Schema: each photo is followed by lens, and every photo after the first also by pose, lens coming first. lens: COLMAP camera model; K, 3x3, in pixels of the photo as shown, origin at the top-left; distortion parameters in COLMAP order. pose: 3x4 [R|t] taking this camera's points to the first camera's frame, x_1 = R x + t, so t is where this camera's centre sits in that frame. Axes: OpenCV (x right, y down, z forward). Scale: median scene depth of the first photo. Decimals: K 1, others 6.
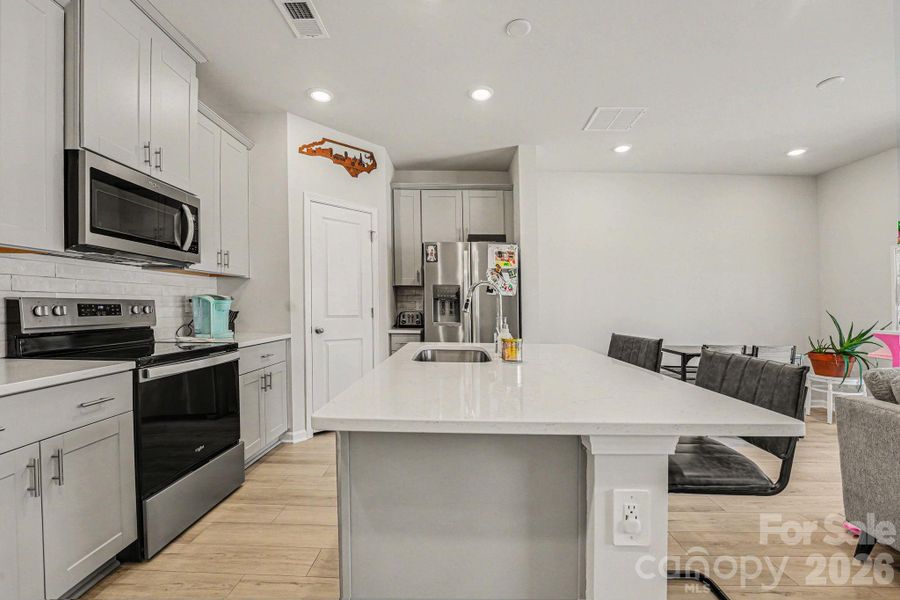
lens RADIAL K [[374.5, 0, 449.3], [0, 374.5, 306.8], [0, 0, 1]] dist [-0.019272, -0.000018]
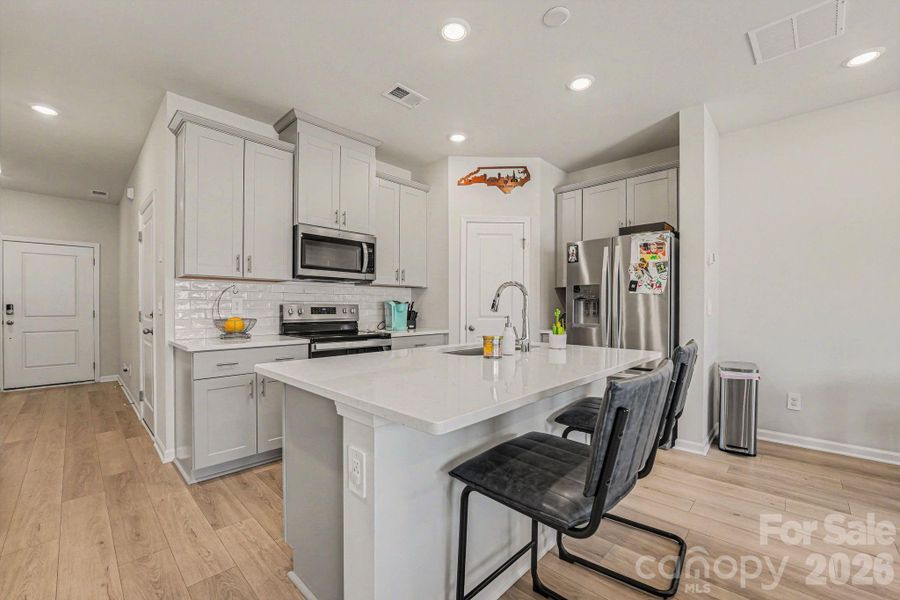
lens RADIAL K [[374.5, 0, 461.5], [0, 374.5, 308.3], [0, 0, 1]] dist [-0.019272, -0.000018]
pose [[0.735443, -0.007860, -0.677541, 0.468696], [0.004063, 0.999966, -0.007191, 0.008081], [0.677575, 0.002536, 0.735450, 0.090732]]
